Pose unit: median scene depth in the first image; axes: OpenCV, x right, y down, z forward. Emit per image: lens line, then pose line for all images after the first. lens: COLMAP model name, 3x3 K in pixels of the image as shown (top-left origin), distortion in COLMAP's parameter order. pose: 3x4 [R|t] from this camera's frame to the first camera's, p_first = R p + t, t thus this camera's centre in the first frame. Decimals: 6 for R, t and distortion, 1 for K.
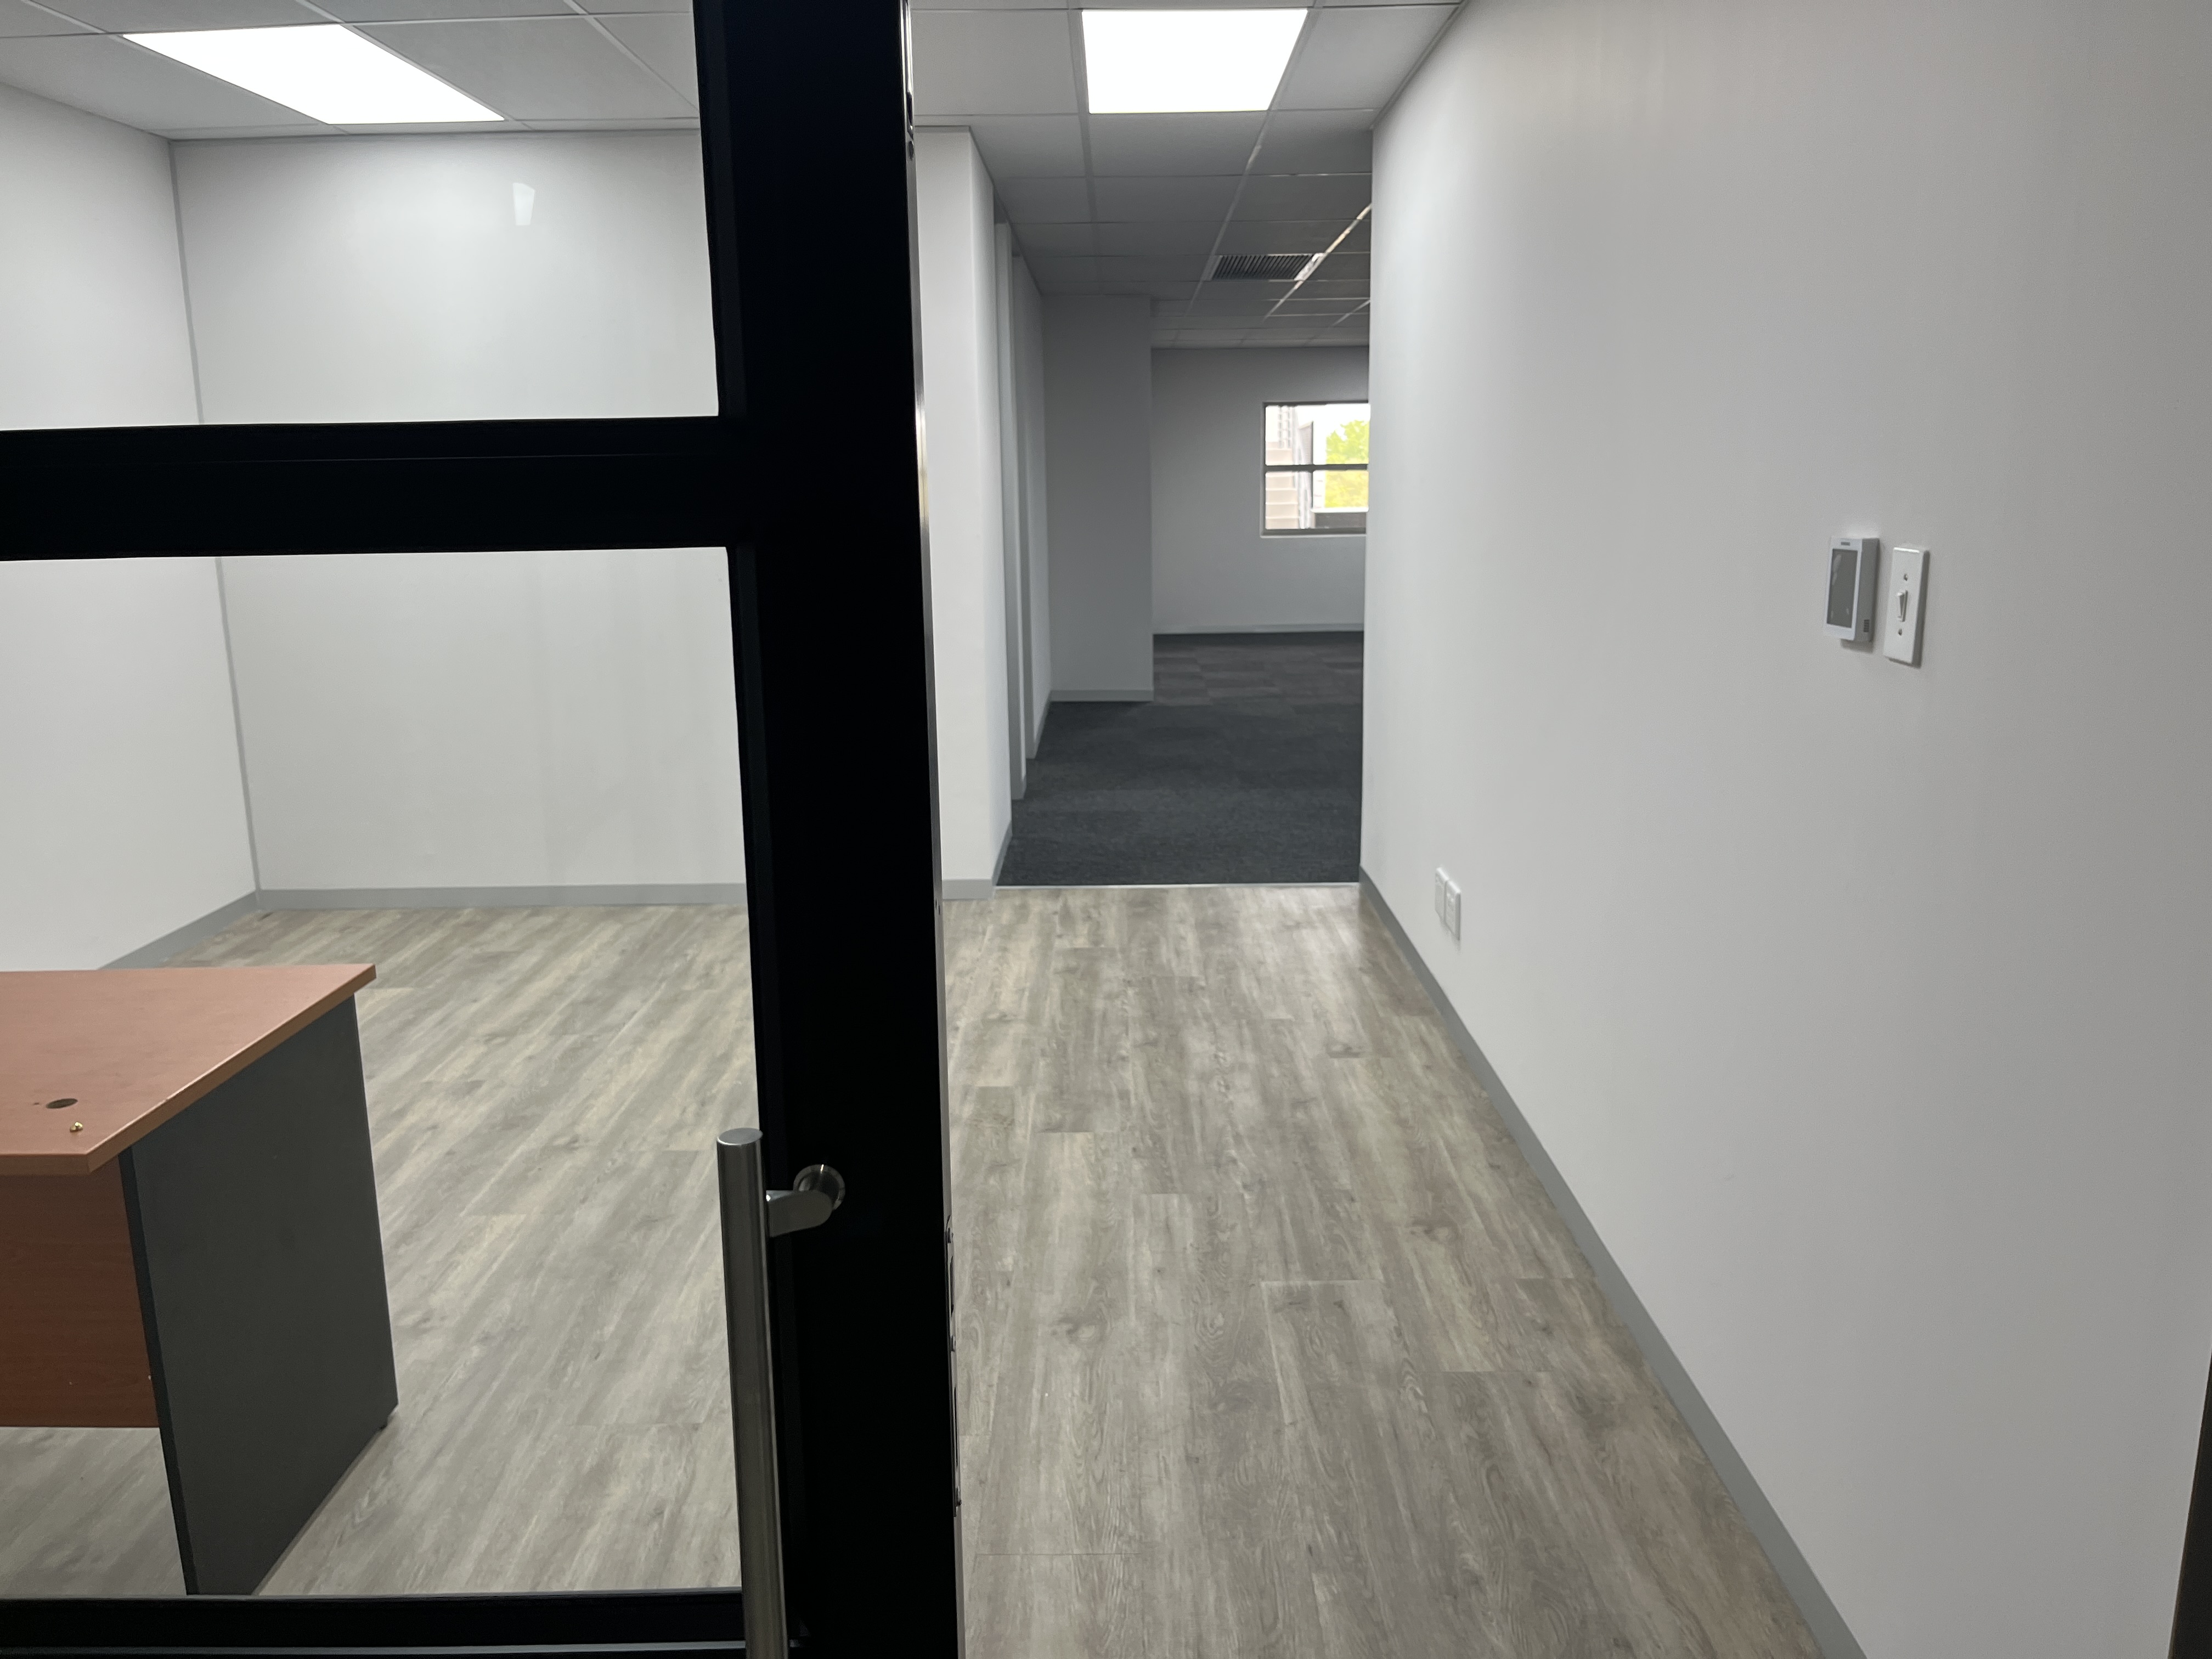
lens RADIAL K [[1671.8, 0, 1115.7], [0, 1671.8, 819.4], [0, 0, 1]] dist [0.059690, -0.089786]
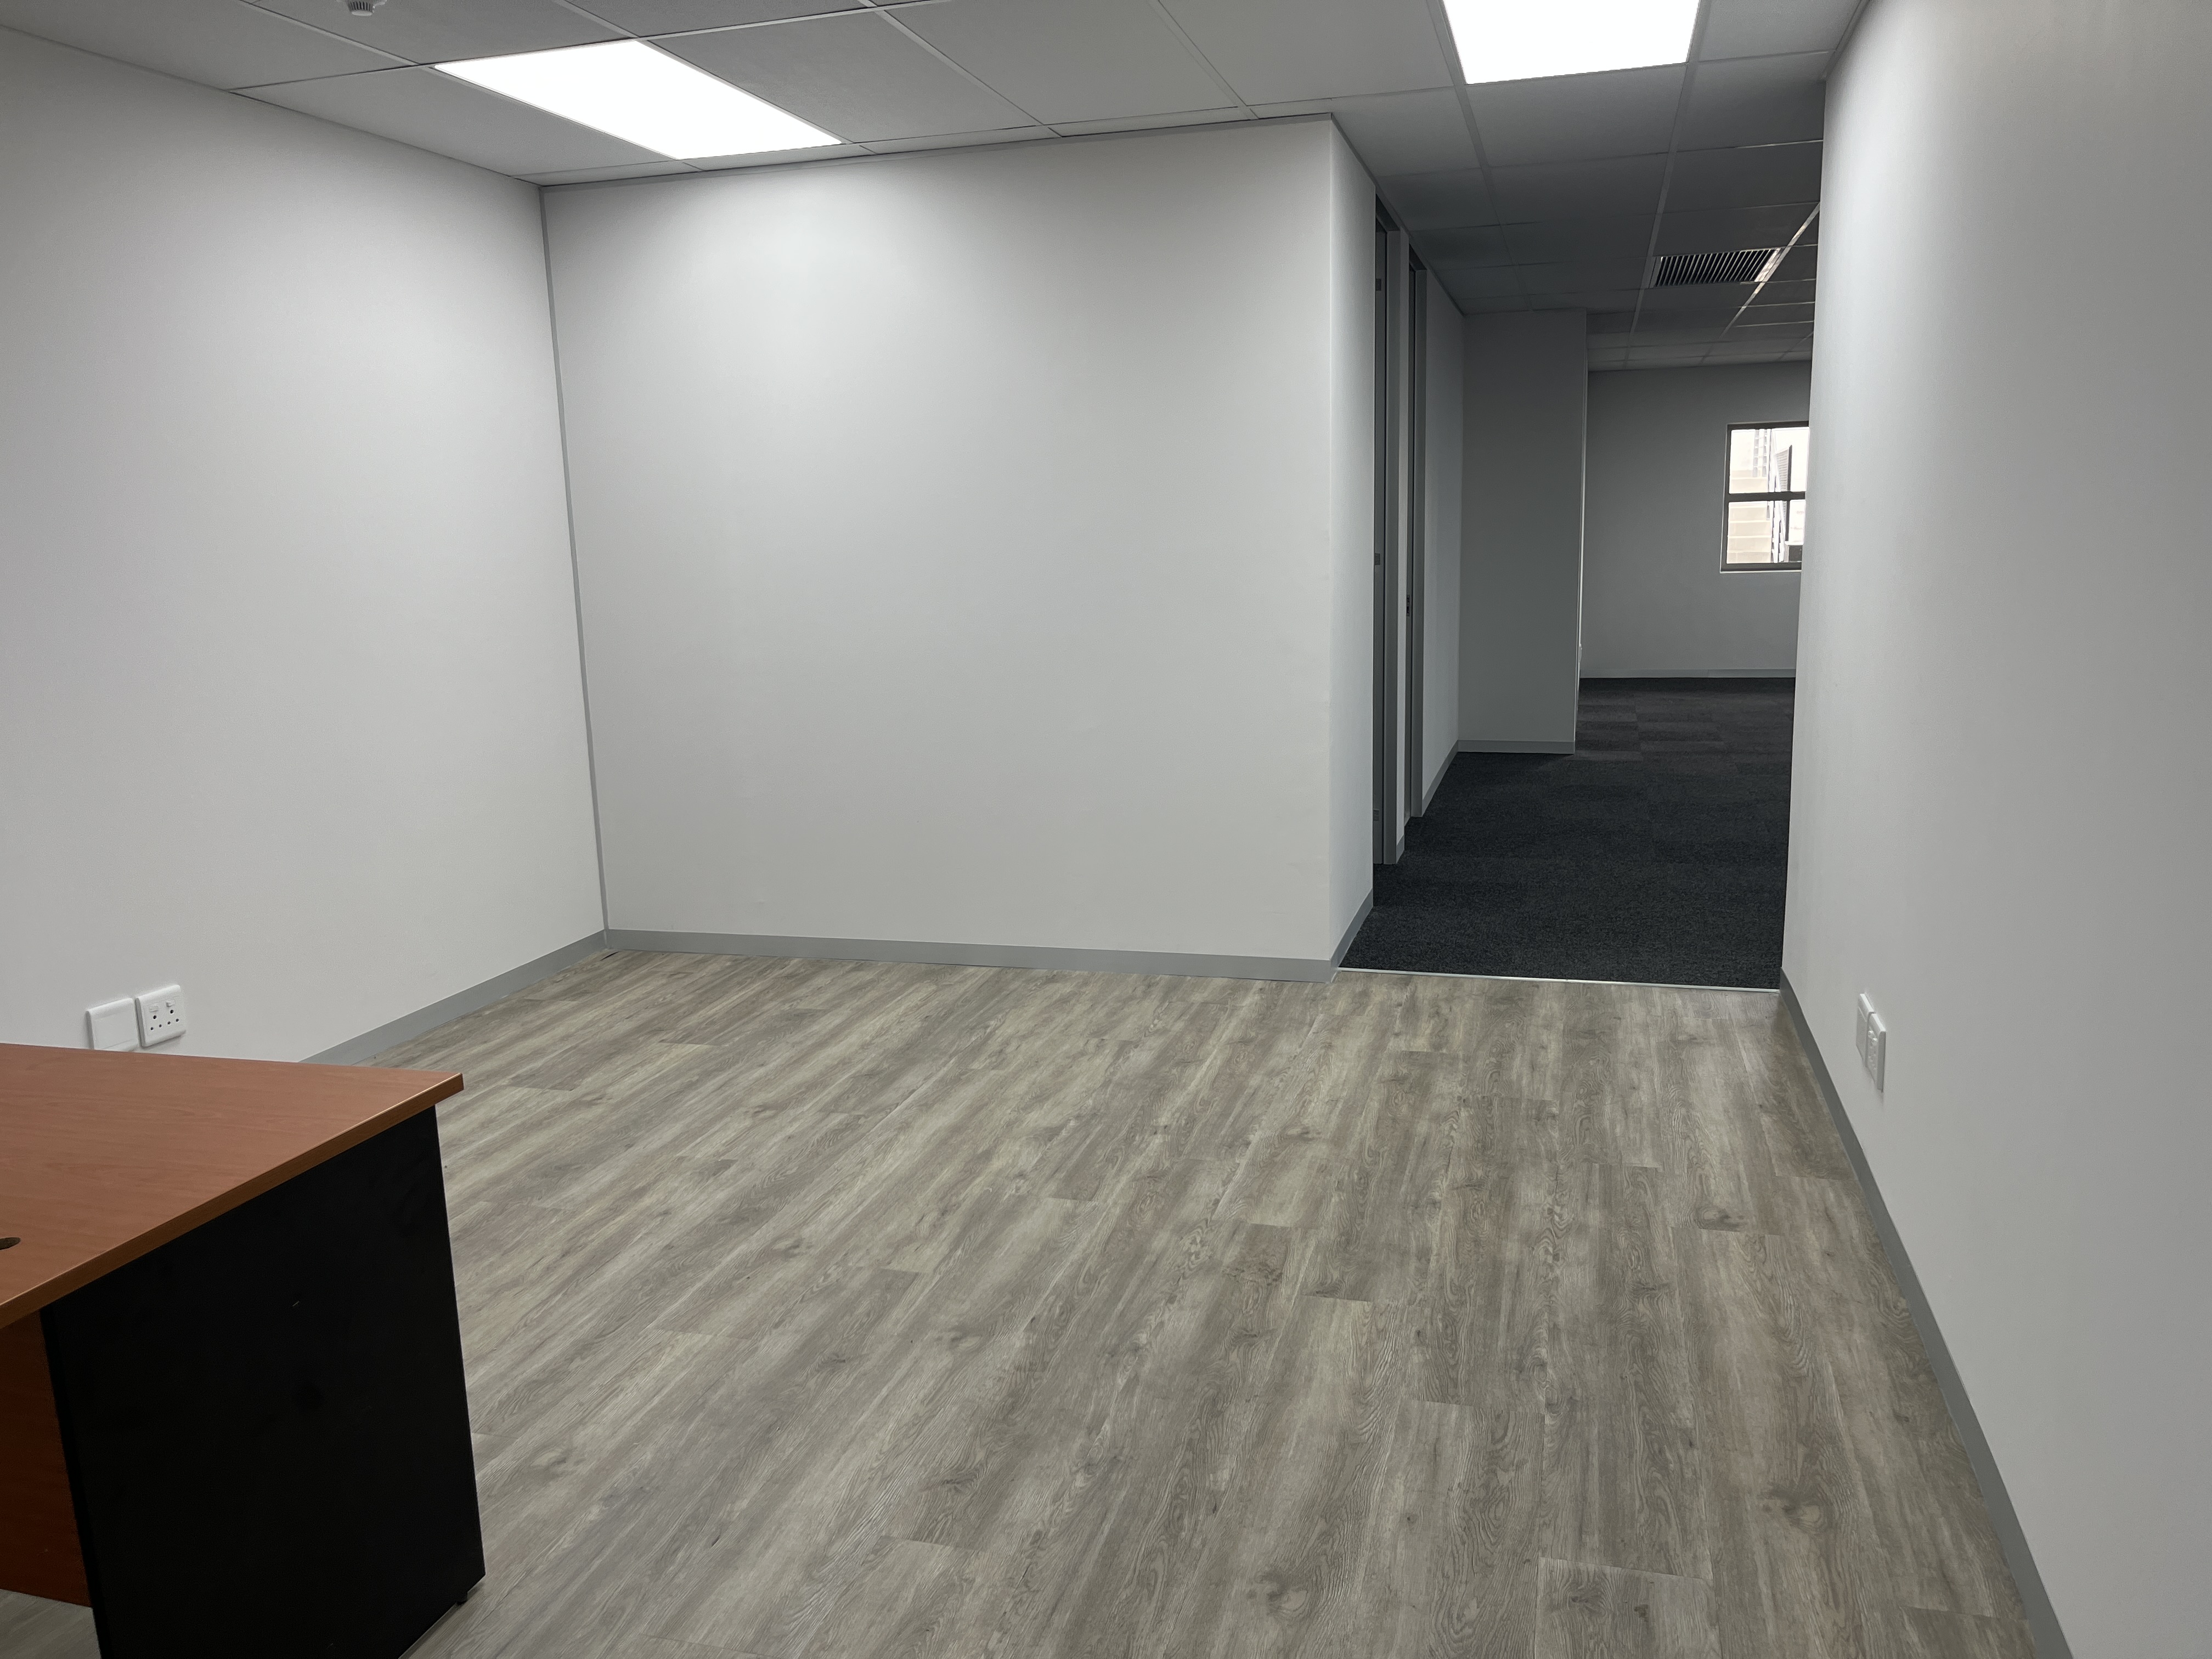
lens RADIAL K [[1683.3, 0, 1110.7], [0, 1683.3, 837.1], [0, 0, 1]] dist [0.021731, -0.010473]
pose [[0.963363, 0.038119, -0.265479, 0.069835], [-0.041287, 0.999127, -0.006363, -0.028026], [0.265005, 0.017090, 0.964096, 0.161552]]
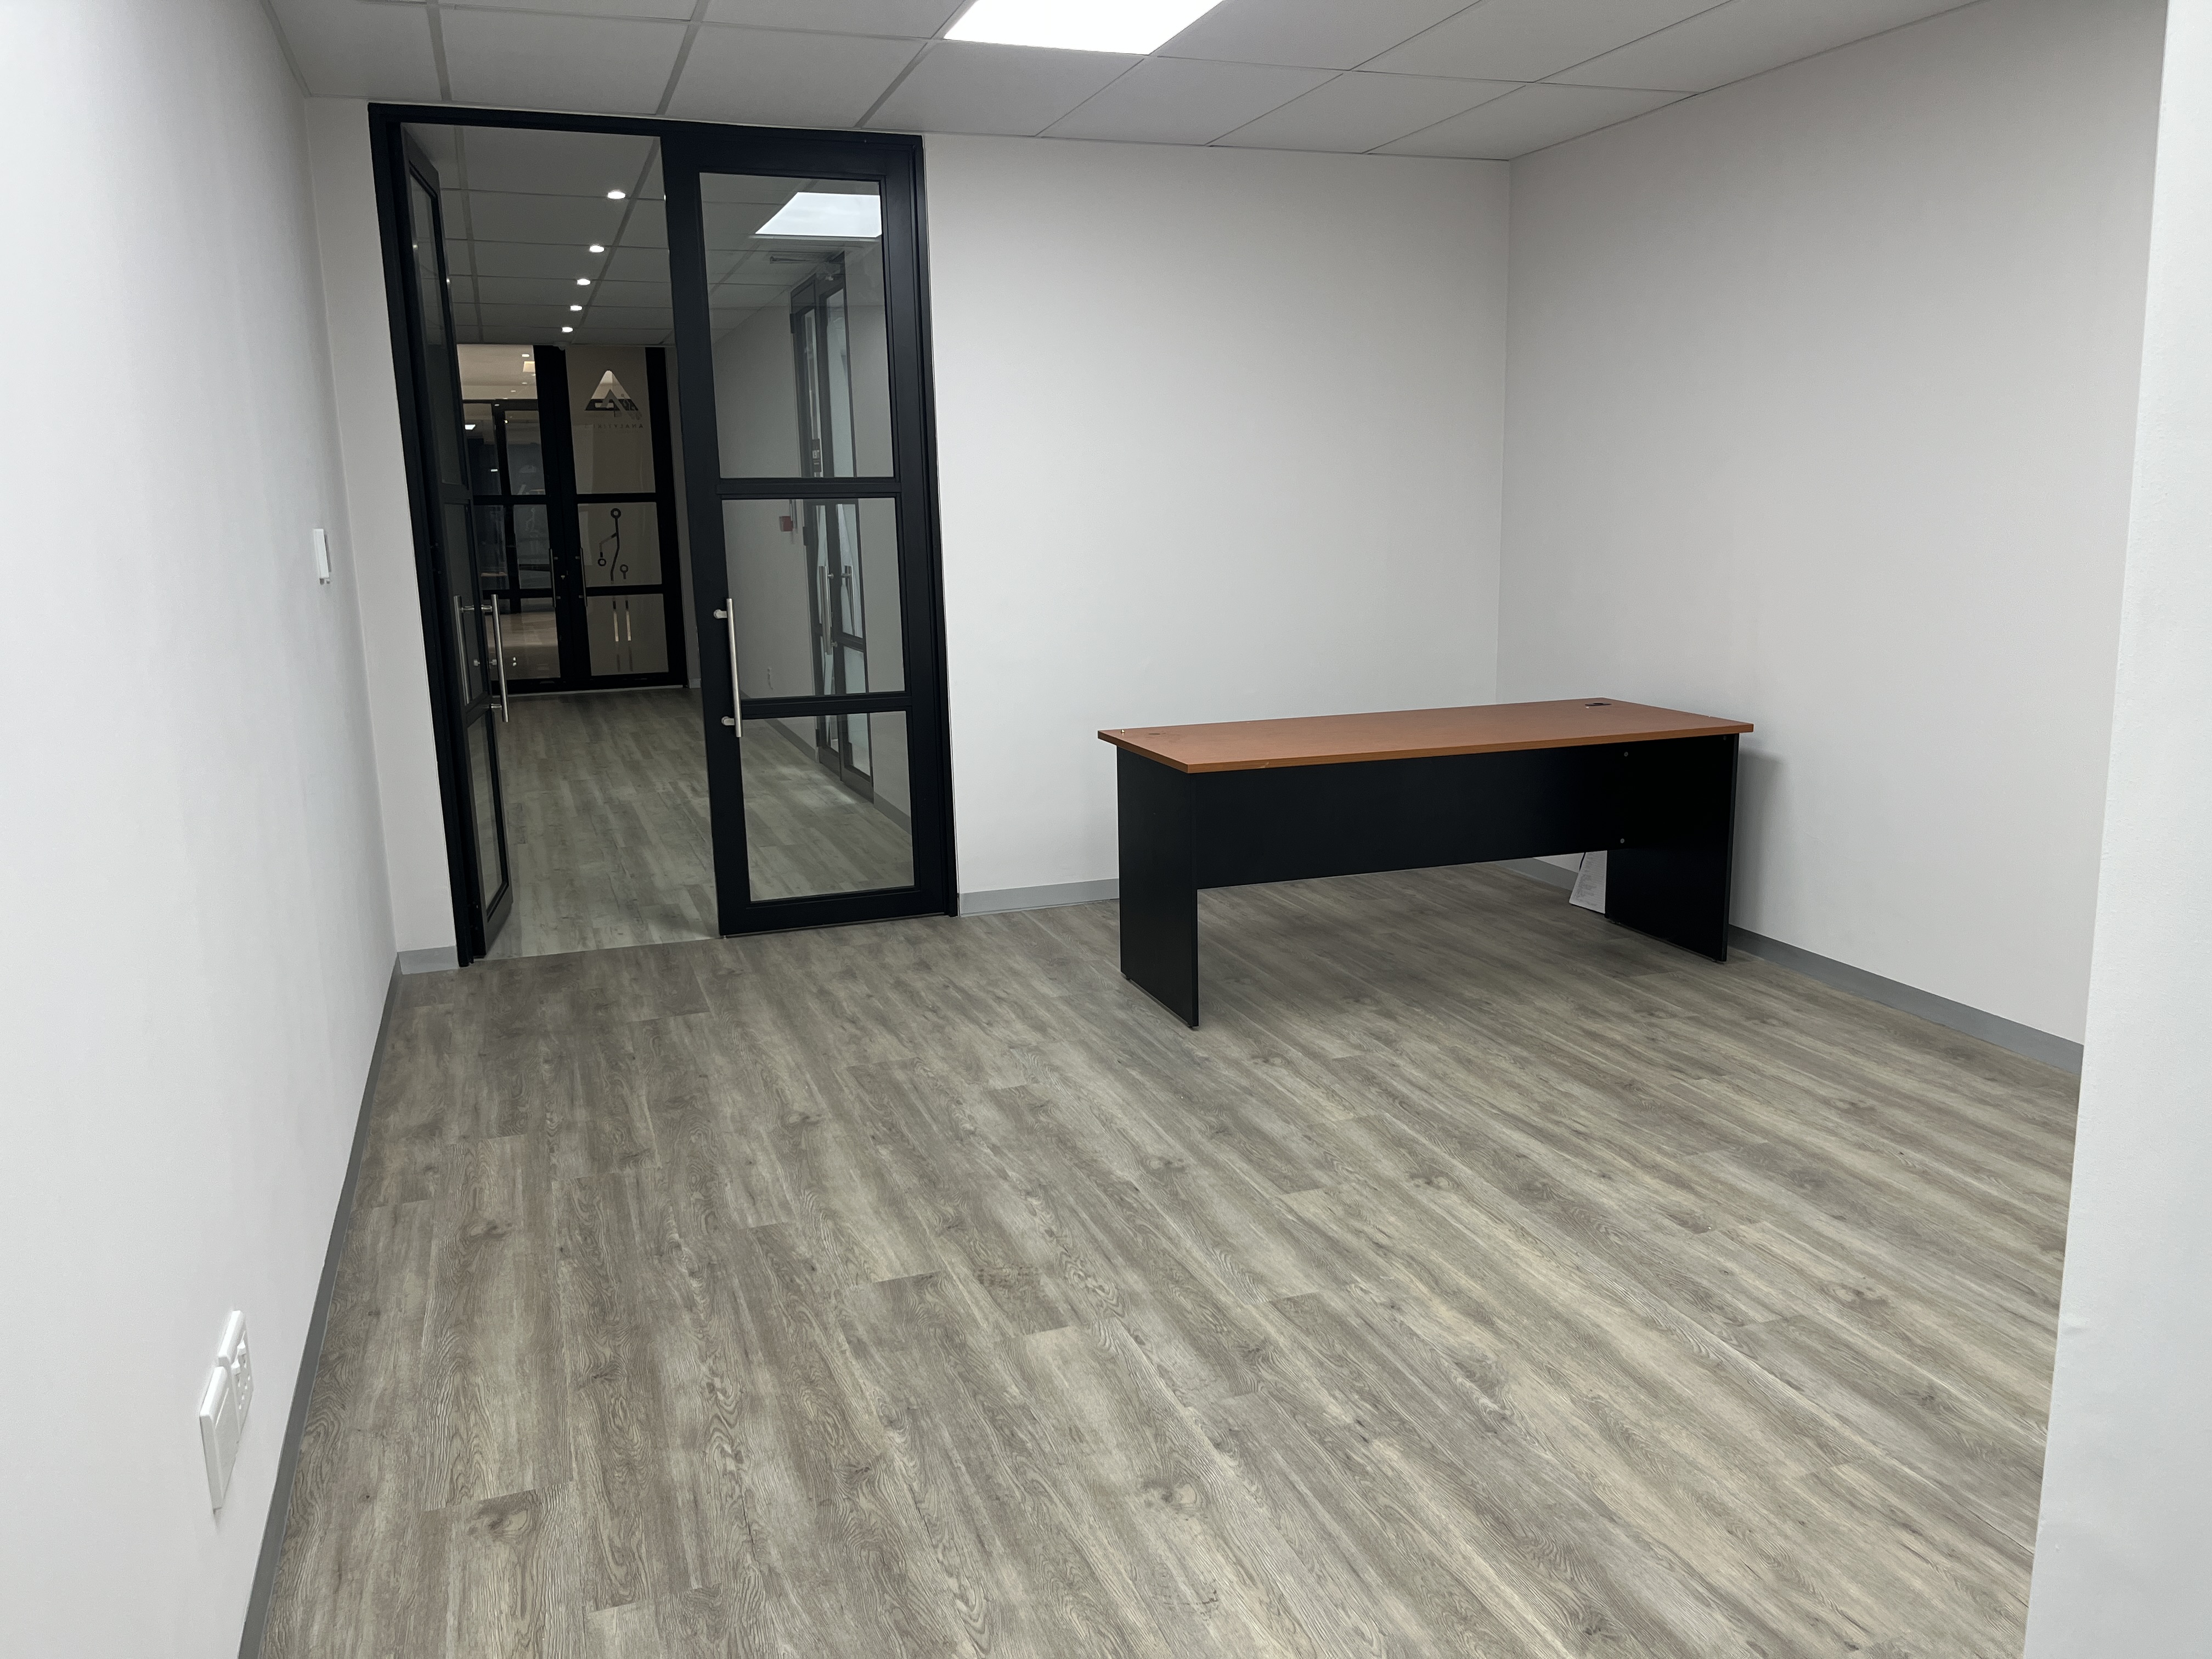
lens RADIAL K [[1671.8, 0, 1115.7], [0, 1671.8, 819.4], [0, 0, 1]] dist [0.059690, -0.089786]
pose [[-0.940092, 0.100540, -0.325758, 0.114189], [-0.032737, 0.924487, 0.379805, -0.322228], [0.339345, 0.367716, -0.865812, 1.593713]]
